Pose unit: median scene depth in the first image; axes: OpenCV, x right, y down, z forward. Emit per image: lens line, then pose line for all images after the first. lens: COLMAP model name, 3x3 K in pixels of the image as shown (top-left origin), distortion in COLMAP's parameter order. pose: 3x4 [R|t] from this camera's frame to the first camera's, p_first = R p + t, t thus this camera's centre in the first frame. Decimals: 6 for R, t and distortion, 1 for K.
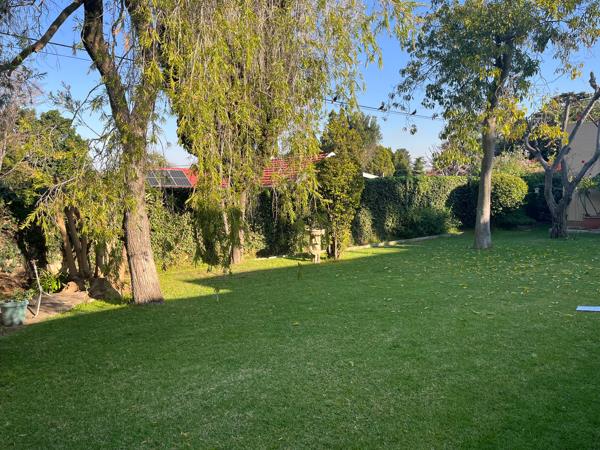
lens RADIAL K [[454.5, 0, 300.0], [0, 454.5, 225.0], [0, 0, 1]] dist [0.082835, -0.107400]
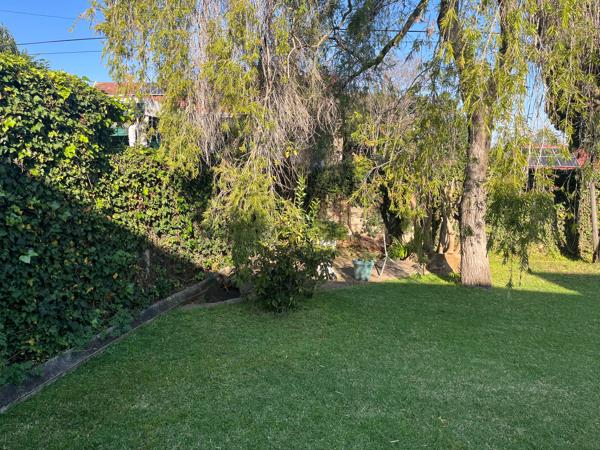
lens RADIAL K [[454.5, 0, 300.0], [0, 454.5, 225.0], [0, 0, 1]] dist [0.082835, -0.107400]
pose [[0.691831, 0.113338, -0.713109, 0.101014], [-0.078851, 0.993556, 0.081412, -0.012332], [0.717741, -0.000094, 0.696310, 0.039056]]
